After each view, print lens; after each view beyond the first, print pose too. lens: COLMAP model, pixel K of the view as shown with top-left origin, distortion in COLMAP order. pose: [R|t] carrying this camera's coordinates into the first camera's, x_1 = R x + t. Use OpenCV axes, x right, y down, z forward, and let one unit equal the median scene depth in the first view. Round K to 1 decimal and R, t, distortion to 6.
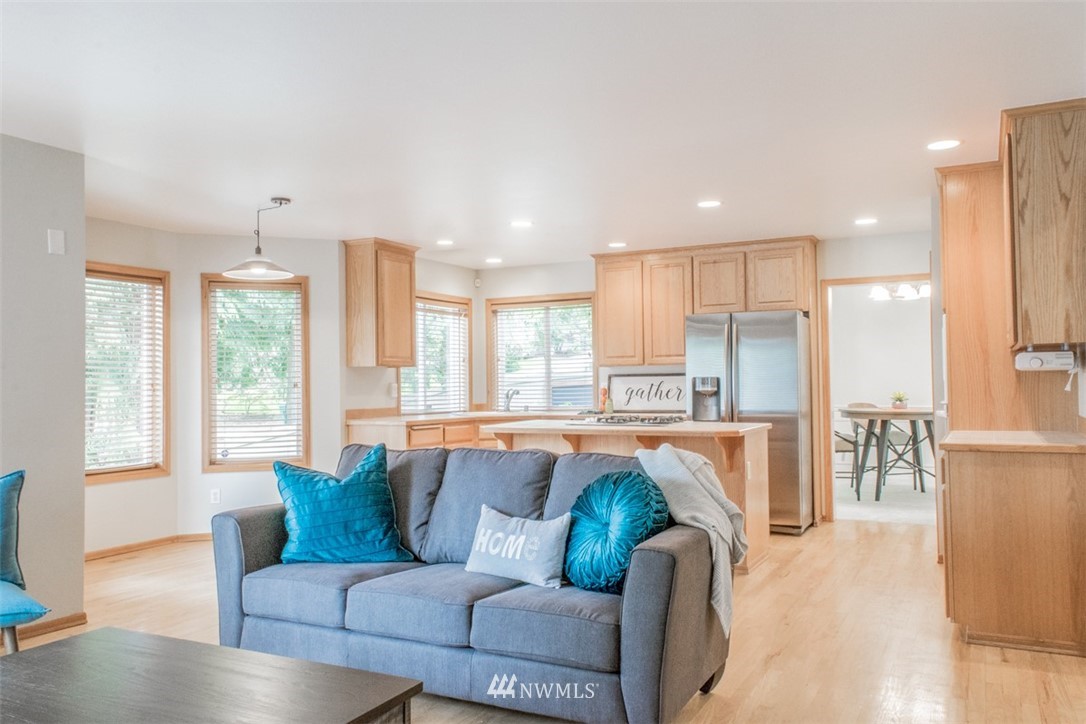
lens RADIAL K [[851.5, 0, 538.5], [0, 851.5, 356.6], [0, 0, 1]] dist [0.020266, 0.004687]
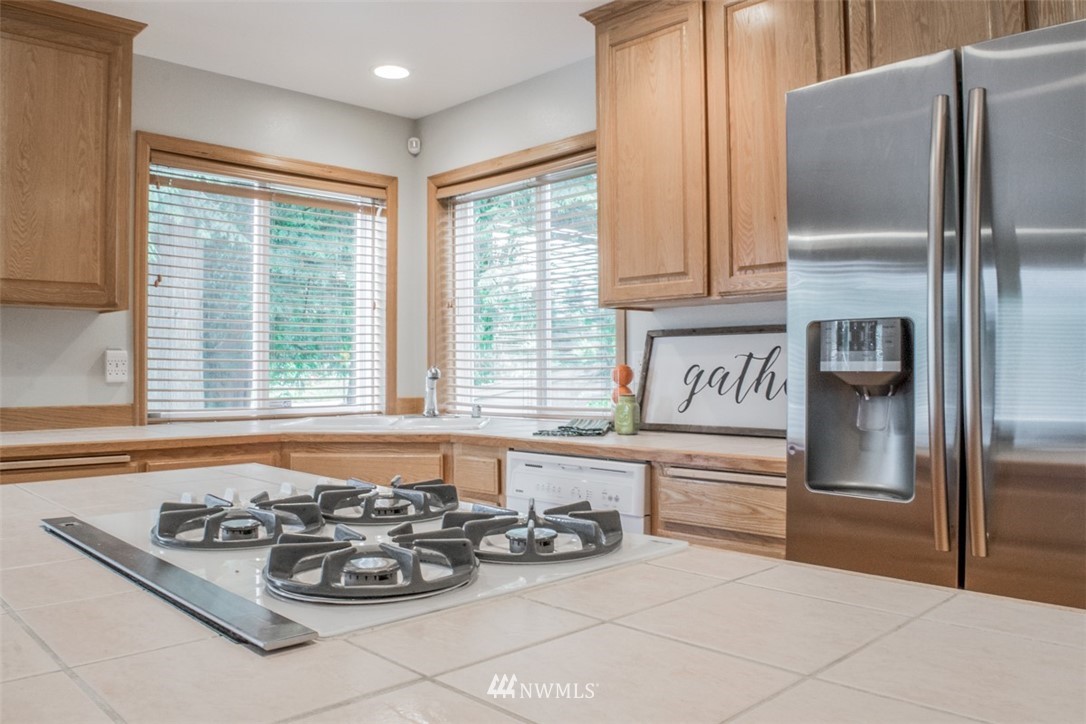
lens RADIAL K [[851.5, 0, 535.6], [0, 851.5, 334.6], [0, 0, 1]] dist [0.020266, 0.004687]
pose [[0.947526, -0.003629, -0.319657, 0.184197], [0.001395, 0.999973, -0.007216, 0.029895], [0.319674, 0.006391, 0.947506, 0.716650]]
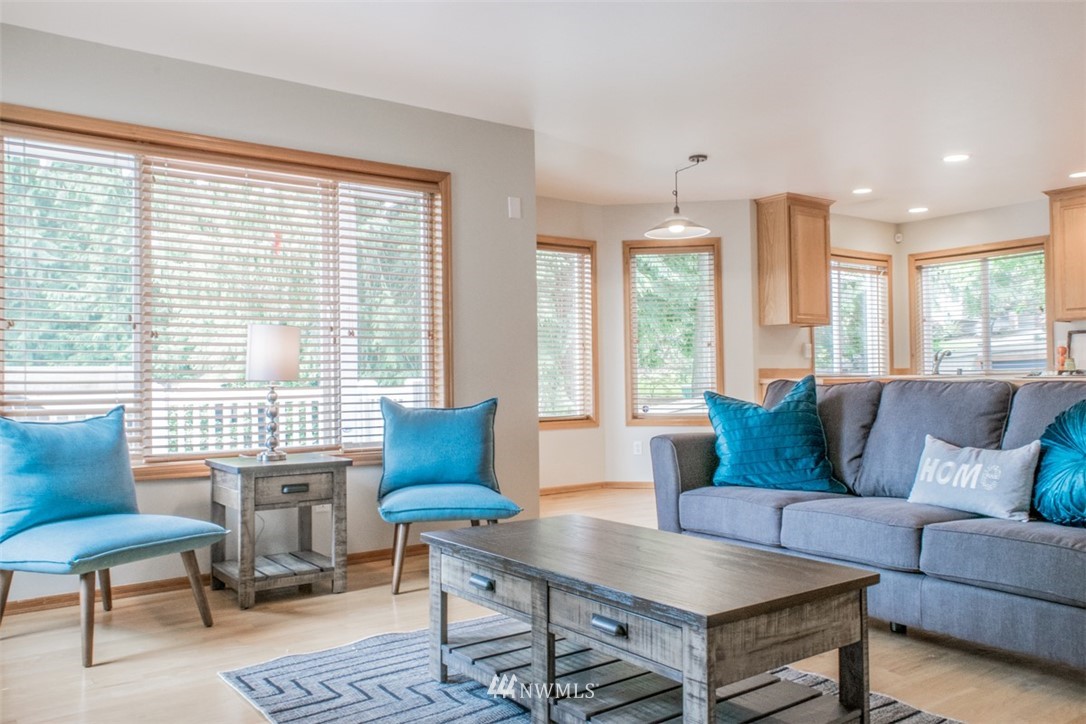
lens RADIAL K [[851.5, 0, 534.0], [0, 851.5, 359.9], [0, 0, 1]] dist [0.020266, 0.004687]
pose [[0.895221, -0.007401, -0.445561, -0.016532], [0.014040, 0.999834, 0.011600, 0.037993], [0.445401, -0.016641, 0.895177, -0.016071]]
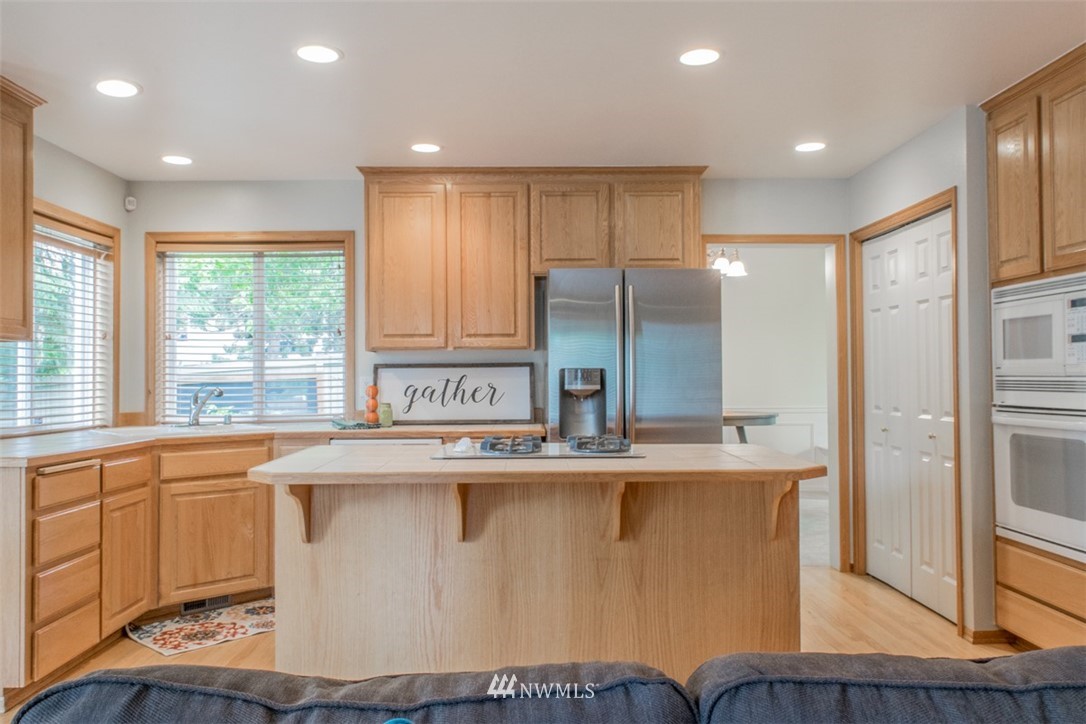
lens RADIAL K [[851.5, 0, 537.8], [0, 851.5, 362.0], [0, 0, 1]] dist [0.020266, 0.004687]
pose [[0.880808, 0.015166, 0.473230, -0.127549], [-0.019074, 0.999812, 0.003460, 0.017495], [-0.473089, -0.012074, 0.880932, 0.451400]]
